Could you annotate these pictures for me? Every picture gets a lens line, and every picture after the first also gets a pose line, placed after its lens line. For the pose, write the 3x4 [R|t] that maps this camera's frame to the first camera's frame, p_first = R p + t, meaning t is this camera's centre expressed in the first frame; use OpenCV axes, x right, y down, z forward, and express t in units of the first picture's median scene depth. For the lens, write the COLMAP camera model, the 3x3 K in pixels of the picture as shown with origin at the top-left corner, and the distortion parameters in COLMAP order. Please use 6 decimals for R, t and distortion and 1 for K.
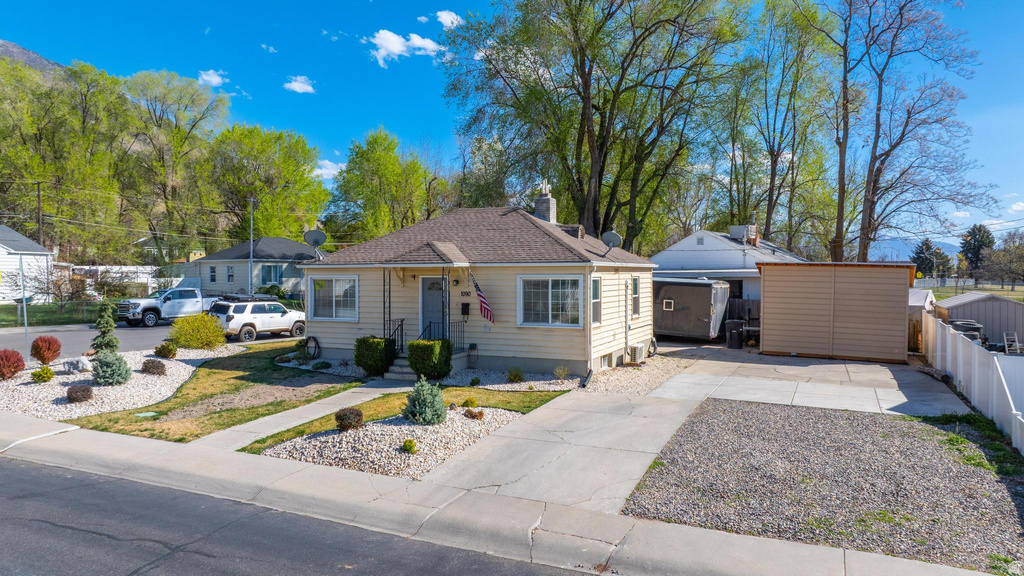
lens RADIAL K [[719.5, 0, 512.0], [0, 719.5, 288.0], [0, 0, 1]] dist [-0.041682, 0.048588]
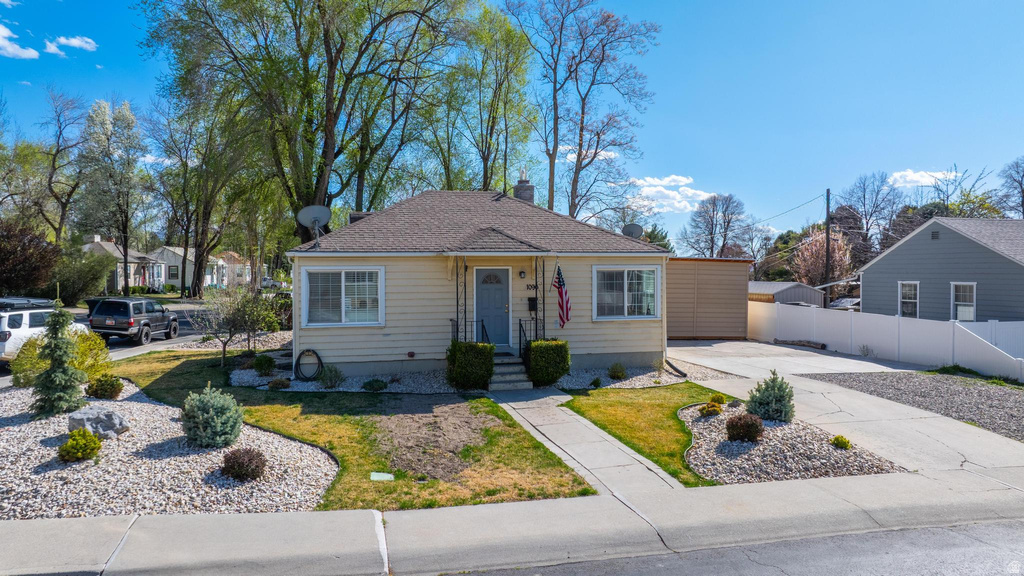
lens RADIAL K [[719.5, 0, 512.0], [0, 719.5, 288.0], [0, 0, 1]] dist [-0.041682, 0.048588]
pose [[0.780817, -0.015039, 0.624579, -0.640405], [0.014953, 0.999874, 0.005382, 0.004156], [-0.624581, 0.005137, 0.780943, 0.326889]]
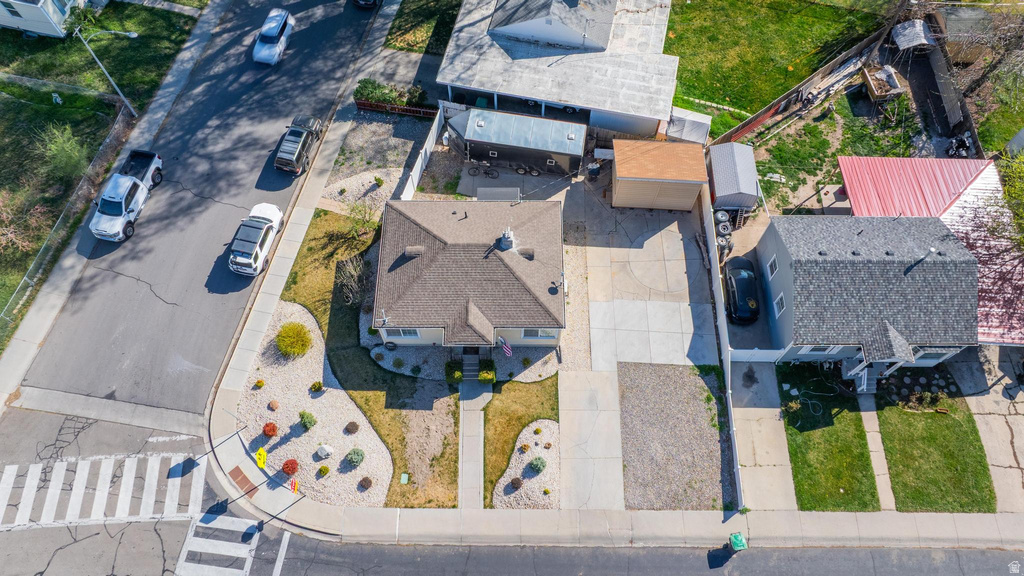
lens RADIAL K [[719.5, 0, 512.0], [0, 719.5, 288.0], [0, 0, 1]] dist [-0.041682, 0.048588]
pose [[0.916027, -0.359007, 0.178908, -0.301977], [0.007687, 0.461655, 0.887026, -1.665190], [-0.401043, -0.811165, 0.425648, 0.295919]]
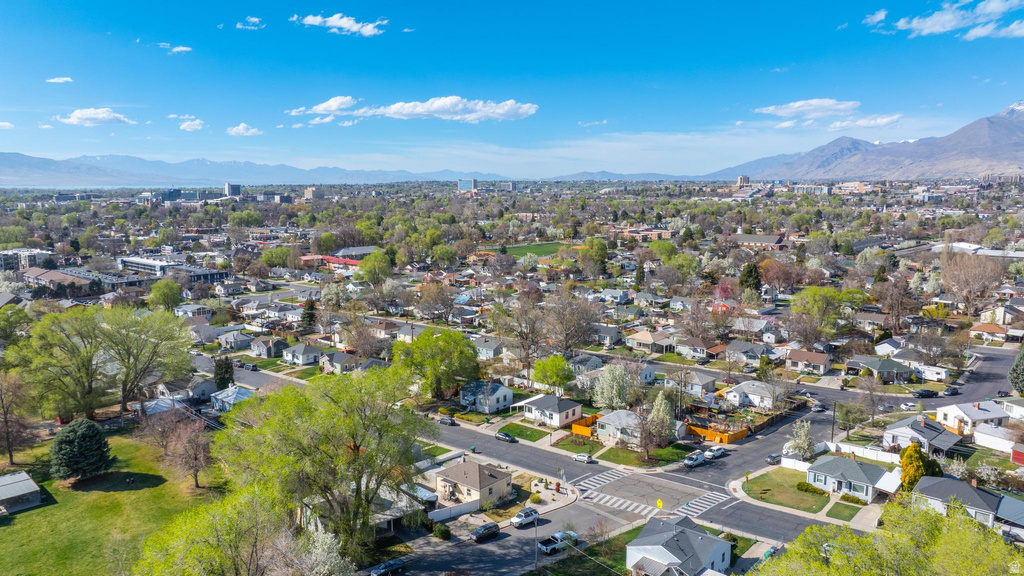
lens RADIAL K [[719.5, 0, 512.0], [0, 719.5, 288.0], [0, 0, 1]] dist [-0.041682, 0.048588]
pose [[-0.957732, -0.041458, 0.284660, -1.835799], [0.002019, 0.988567, 0.150769, -2.271078], [-0.287656, 0.144971, -0.946698, 6.103219]]
